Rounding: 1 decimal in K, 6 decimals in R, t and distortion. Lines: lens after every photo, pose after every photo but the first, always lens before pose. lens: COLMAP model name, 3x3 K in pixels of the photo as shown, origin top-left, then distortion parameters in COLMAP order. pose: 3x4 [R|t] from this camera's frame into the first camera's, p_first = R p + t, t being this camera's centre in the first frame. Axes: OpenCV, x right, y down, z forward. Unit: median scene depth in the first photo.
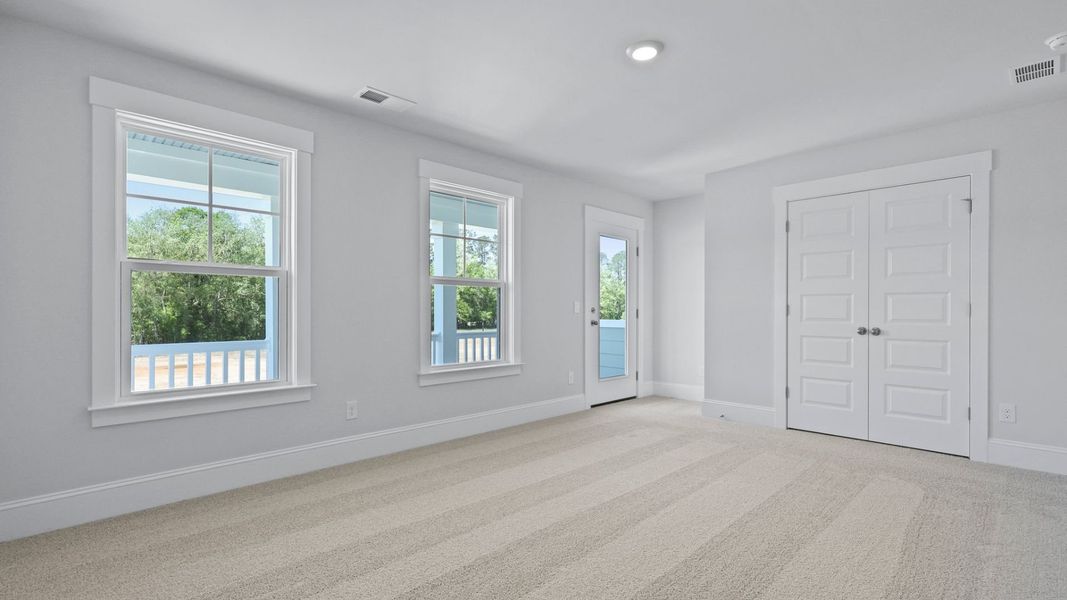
lens RADIAL K [[488.6, 0, 533.5], [0, 488.6, 300.0], [0, 0, 1]] dist [0.002192, 0.000585]
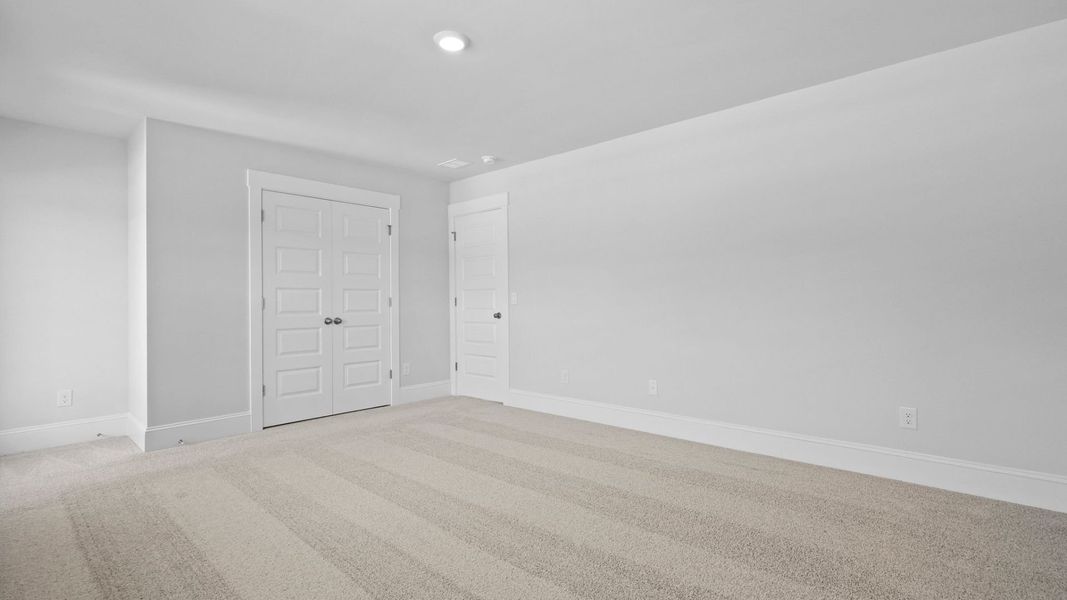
lens RADIAL K [[488.6, 0, 533.5], [0, 488.6, 300.0], [0, 0, 1]] dist [0.002192, 0.000585]
pose [[-0.071316, 0.000081, 0.997454, -0.508685], [-0.013747, 0.999905, -0.001064, 0.007657], [-0.997359, -0.013788, -0.071308, 0.595637]]
